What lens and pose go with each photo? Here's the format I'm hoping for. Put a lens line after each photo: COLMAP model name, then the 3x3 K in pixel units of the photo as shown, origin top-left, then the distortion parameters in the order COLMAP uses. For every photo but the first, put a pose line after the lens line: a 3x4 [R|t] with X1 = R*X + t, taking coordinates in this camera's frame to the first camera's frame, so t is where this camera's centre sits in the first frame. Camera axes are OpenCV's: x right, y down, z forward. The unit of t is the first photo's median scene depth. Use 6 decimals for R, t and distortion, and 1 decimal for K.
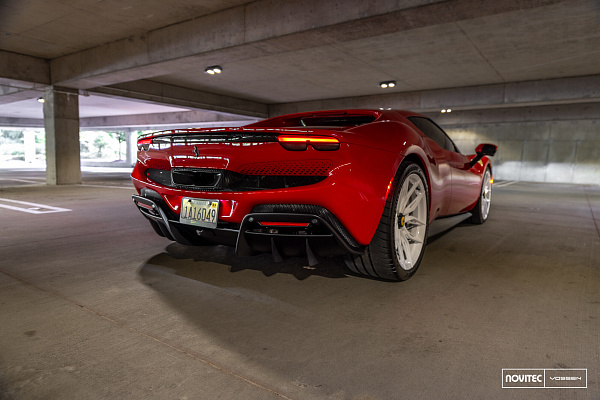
lens RADIAL K [[395.4, 0, 300.0], [0, 395.4, 200.4], [0, 0, 1]] dist [-0.007163, -0.001546]
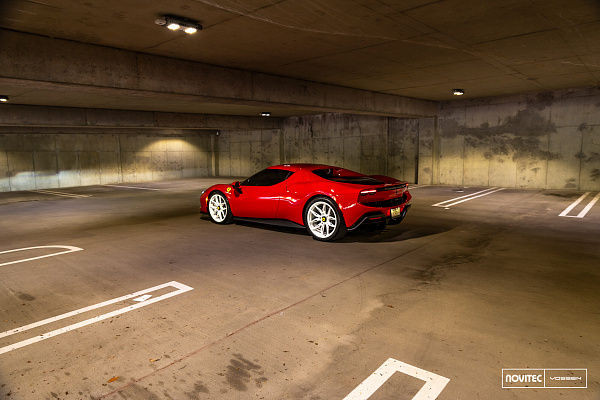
lens RADIAL K [[395.4, 0, 300.5], [0, 395.4, 199.3], [0, 0, 1]] dist [-0.007163, -0.001546]
pose [[0.122961, -0.141405, 0.982286, -0.406173], [0.125302, 0.984088, 0.125979, -0.071166], [-0.984469, 0.107591, 0.138723, 0.174394]]
